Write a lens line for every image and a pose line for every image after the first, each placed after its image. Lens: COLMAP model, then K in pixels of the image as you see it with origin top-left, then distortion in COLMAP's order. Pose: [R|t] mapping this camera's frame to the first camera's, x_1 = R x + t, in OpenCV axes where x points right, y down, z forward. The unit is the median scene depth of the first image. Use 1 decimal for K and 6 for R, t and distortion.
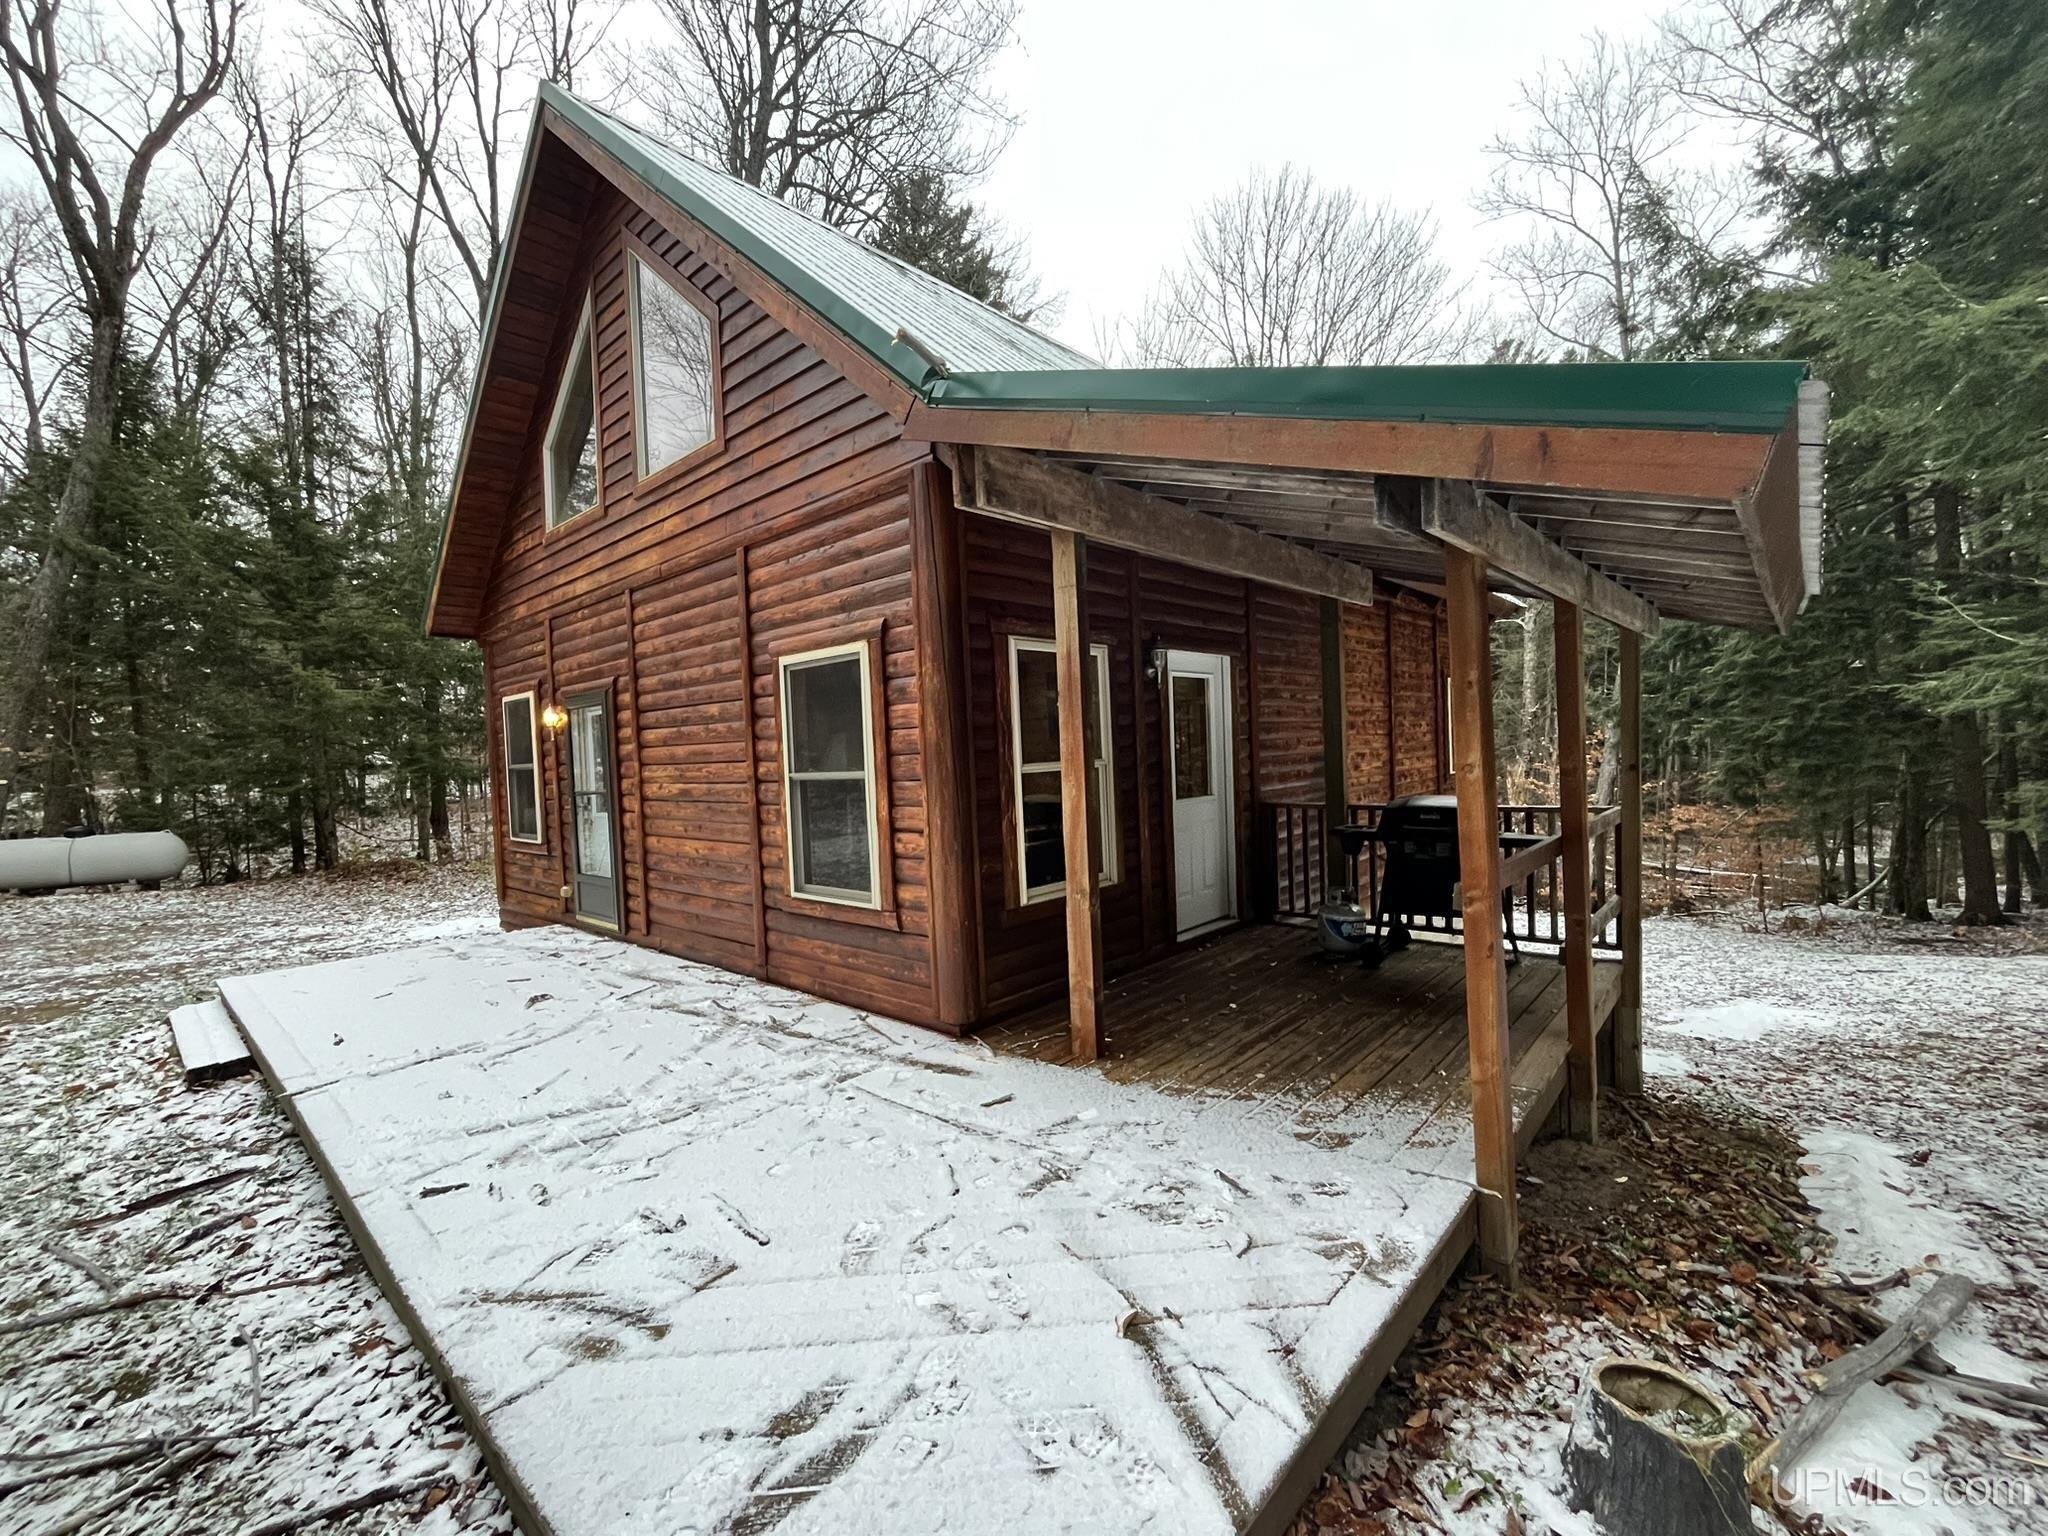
lens RADIAL K [[875.7, 0, 1014.2], [0, 875.7, 768.8], [0, 0, 1]] dist [-0.003631, -0.000766]
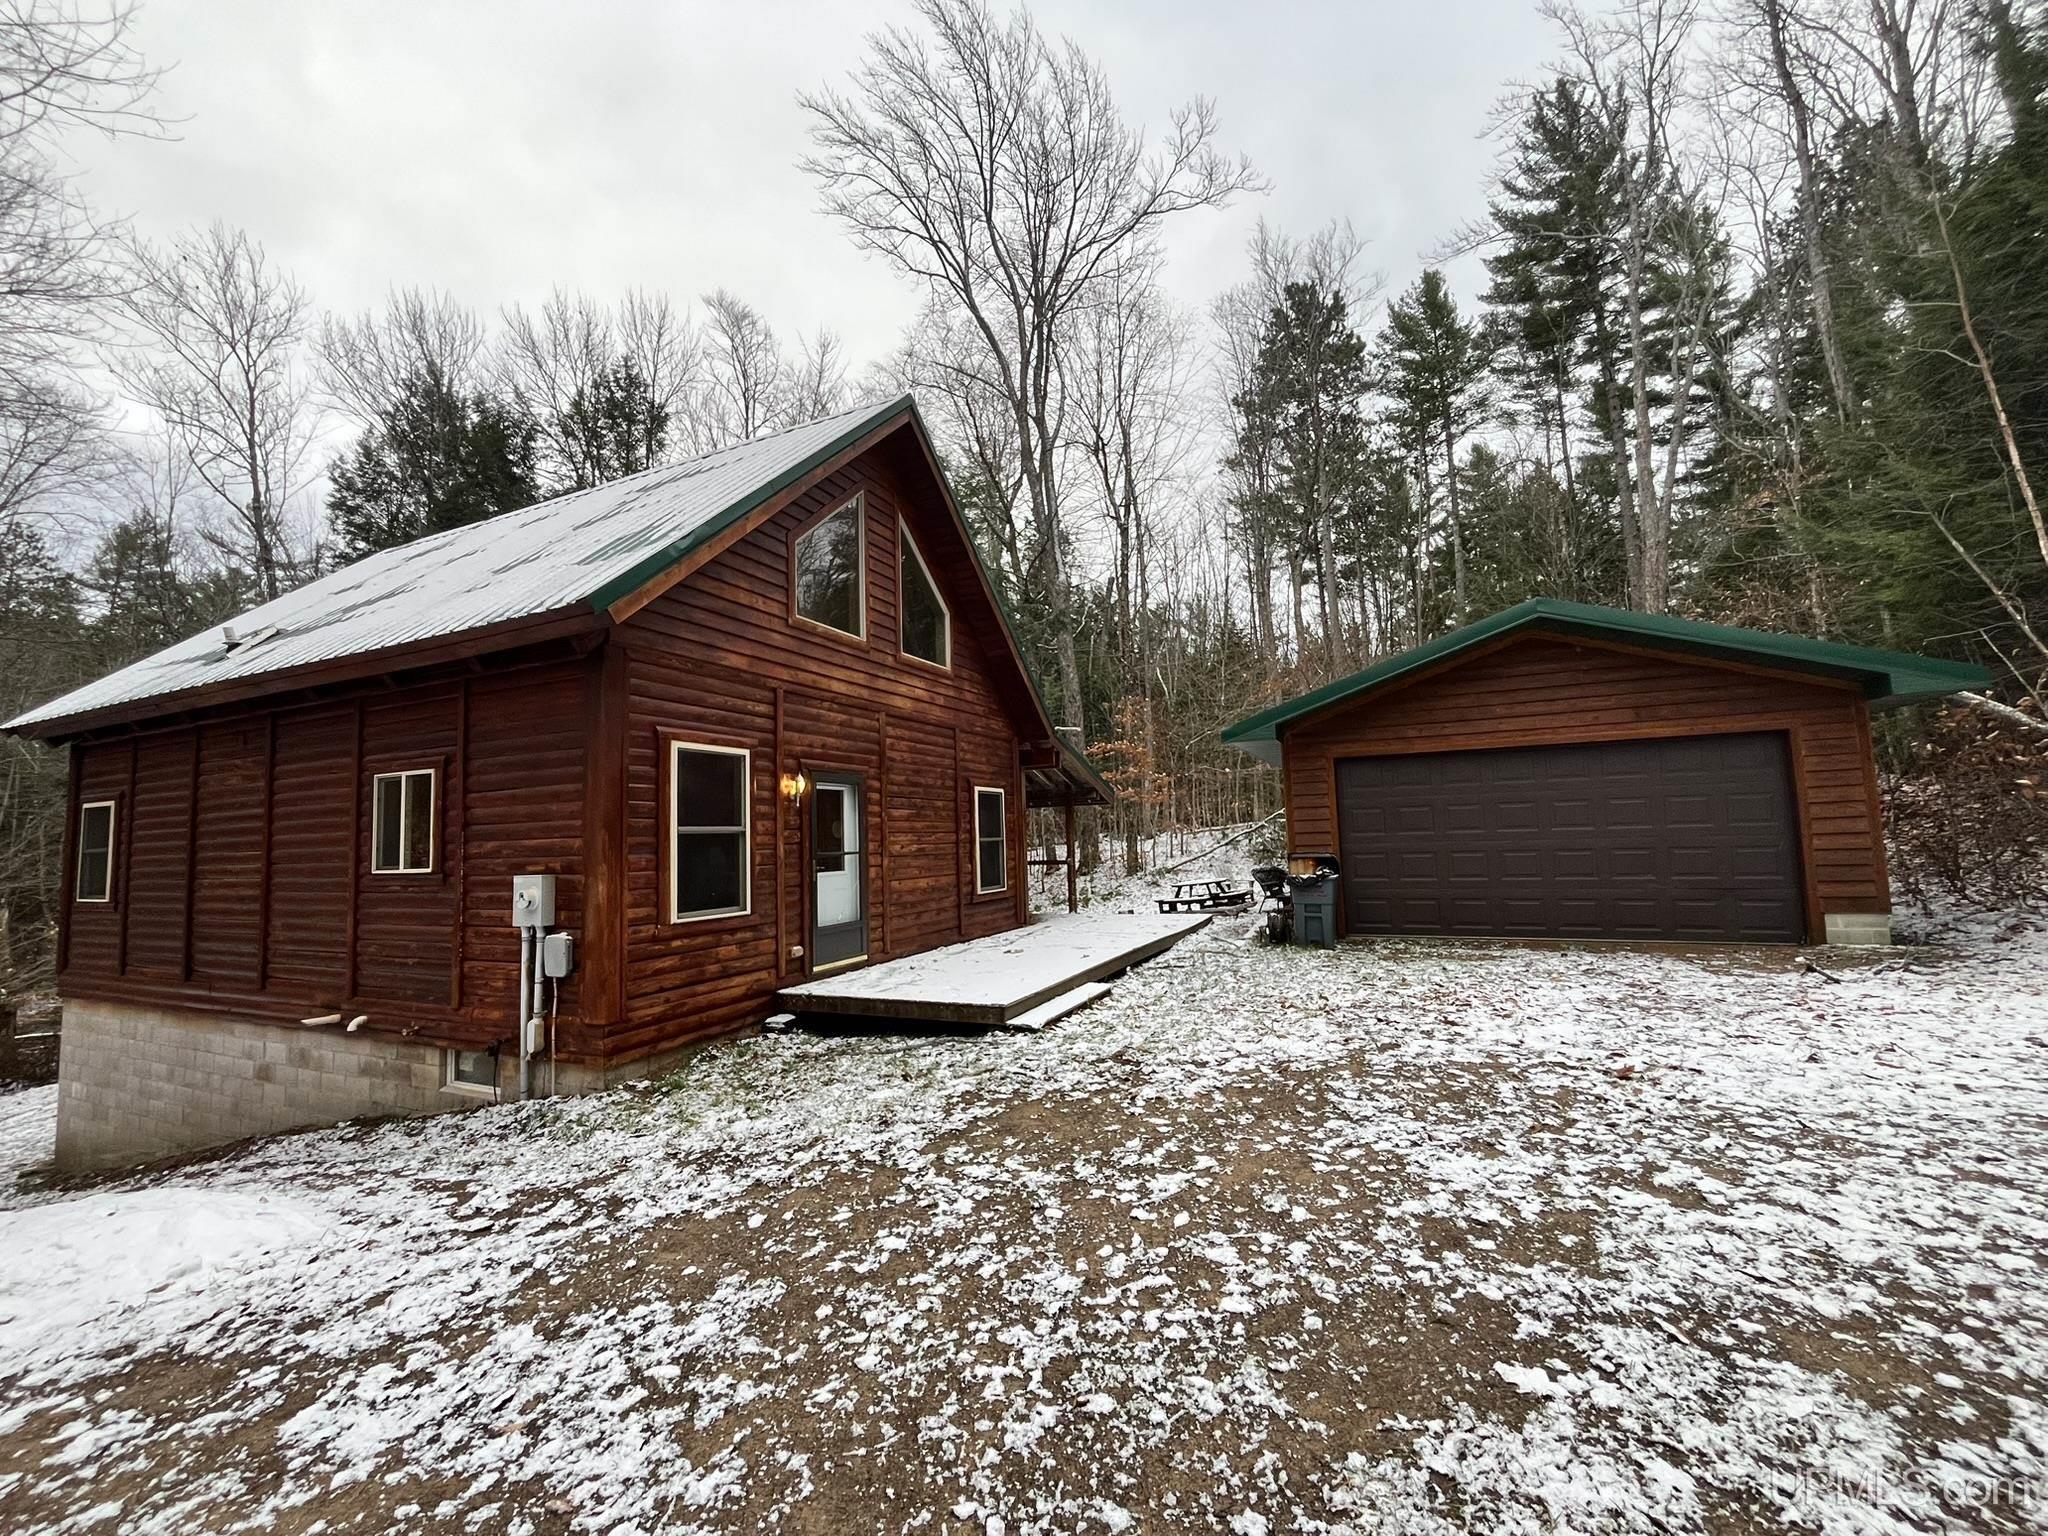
lens RADIAL K [[875.7, 0, 1014.2], [0, 875.7, 768.8], [0, 0, 1]] dist [-0.003631, -0.000766]
pose [[-0.318988, 0.143489, 0.936834, -2.245381], [0.080059, 0.989019, -0.124222, 0.107241], [-0.944371, 0.035376, -0.326973, 1.527037]]
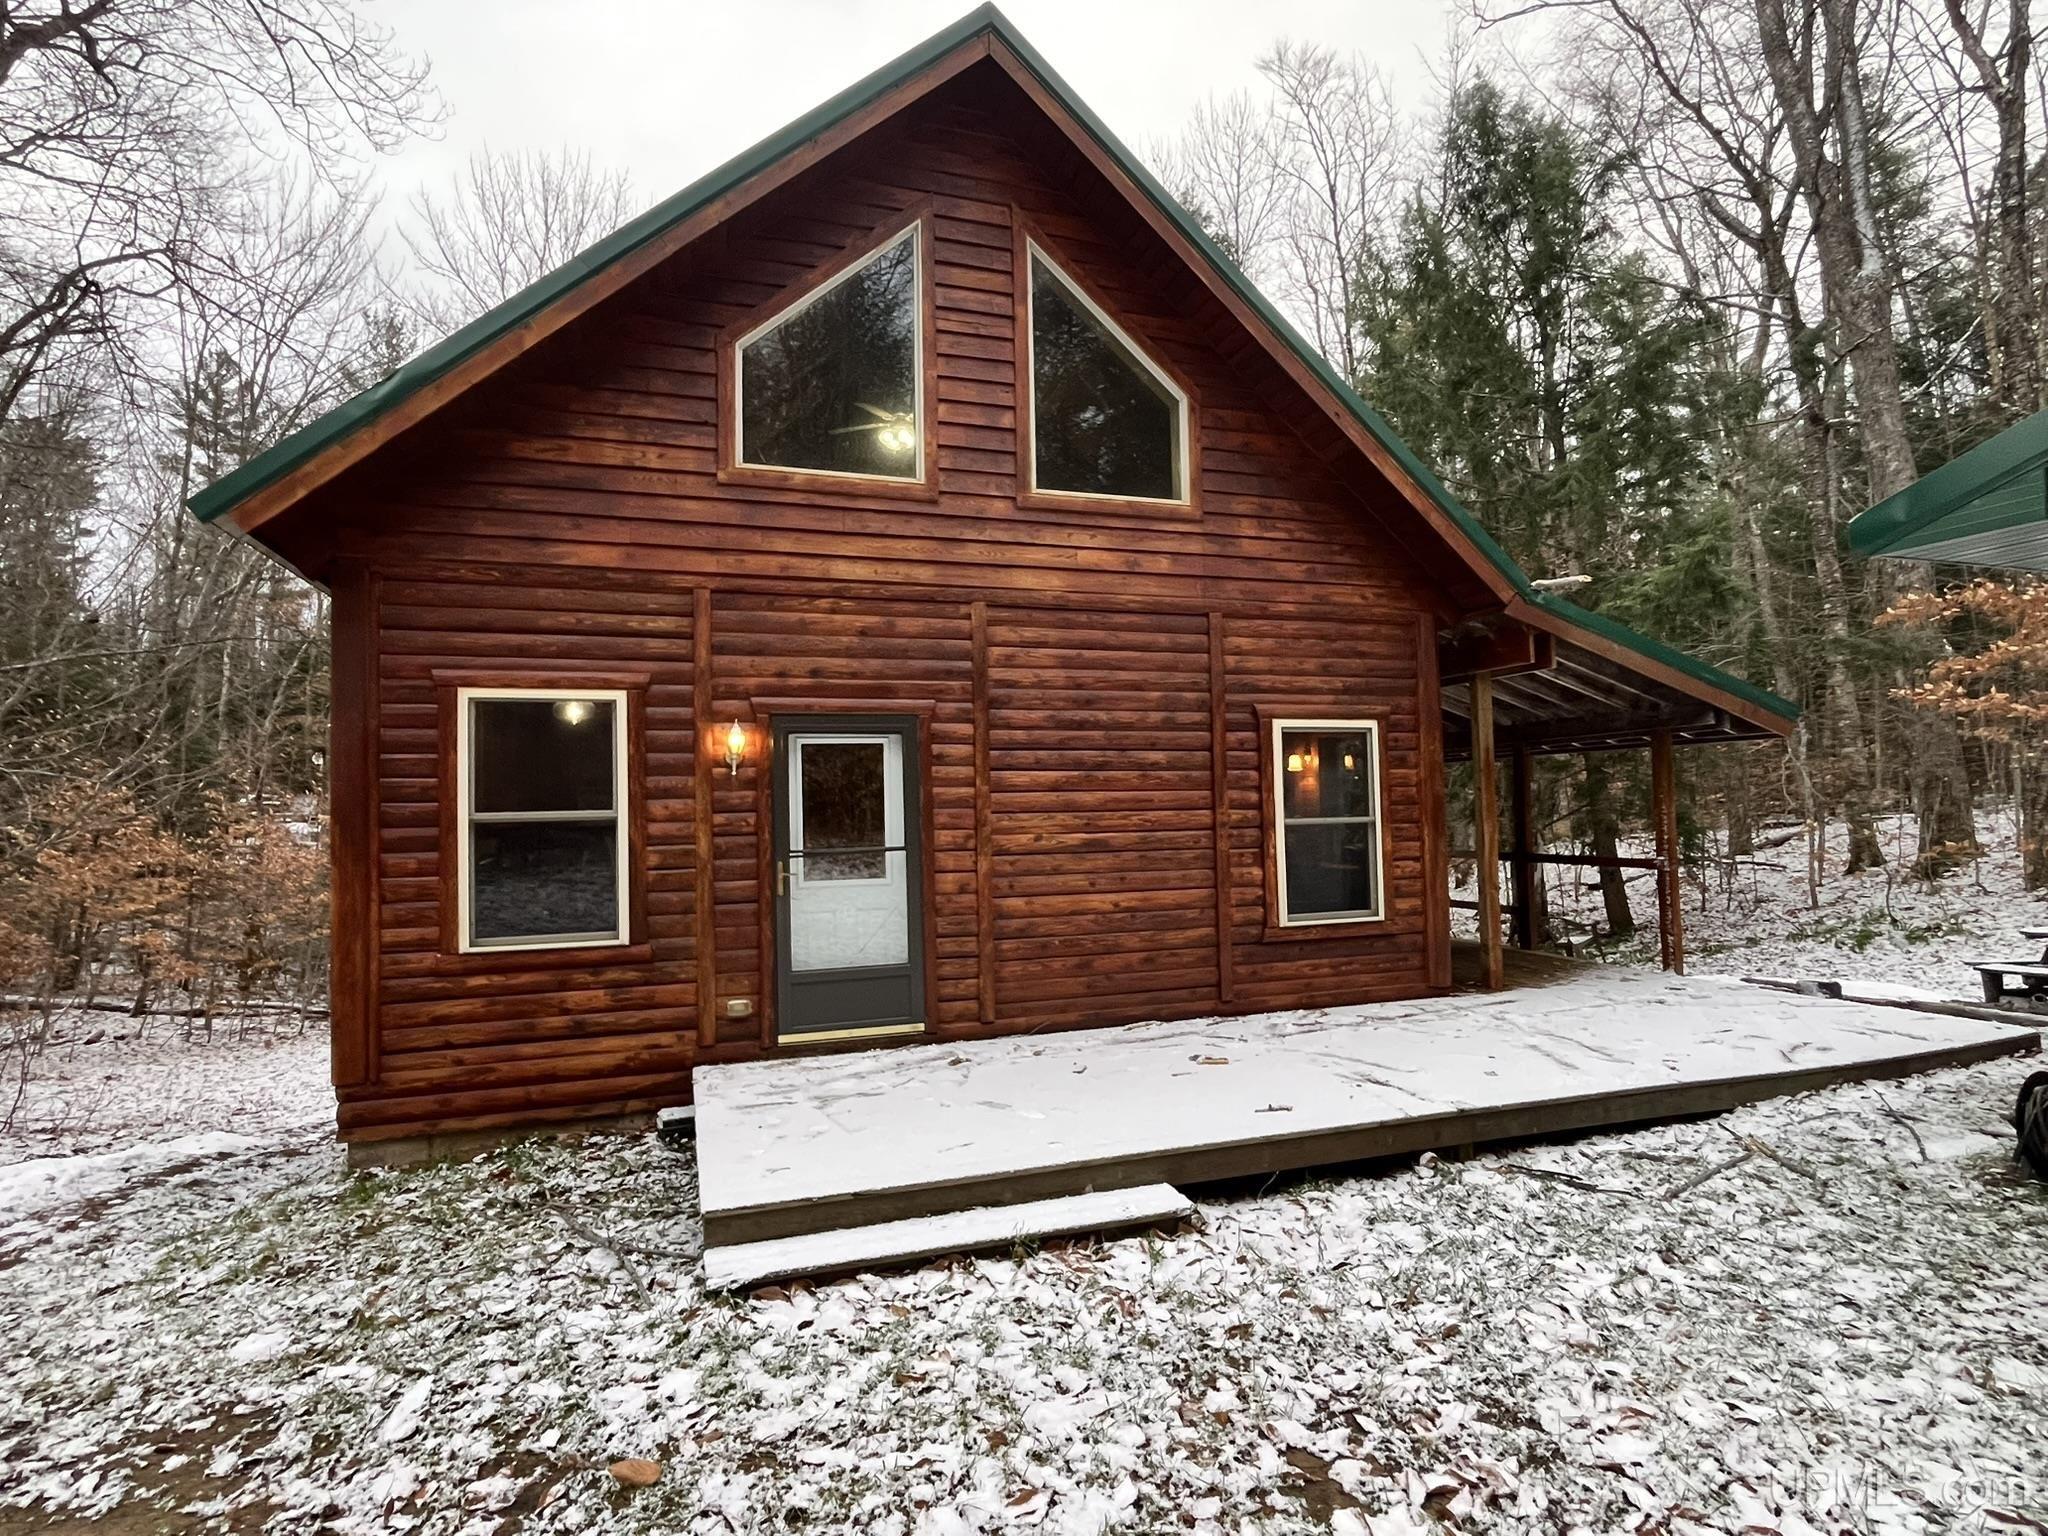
lens RADIAL K [[1028.1, 0, 1018.9], [0, 1028.1, 777.7], [0, 0, 1]] dist [-0.001174, -0.000913]
pose [[0.486481, 0.075337, 0.870437, -1.513185], [0.024137, 0.994736, -0.099586, 0.073591], [-0.873358, 0.069456, 0.482102, 0.597532]]
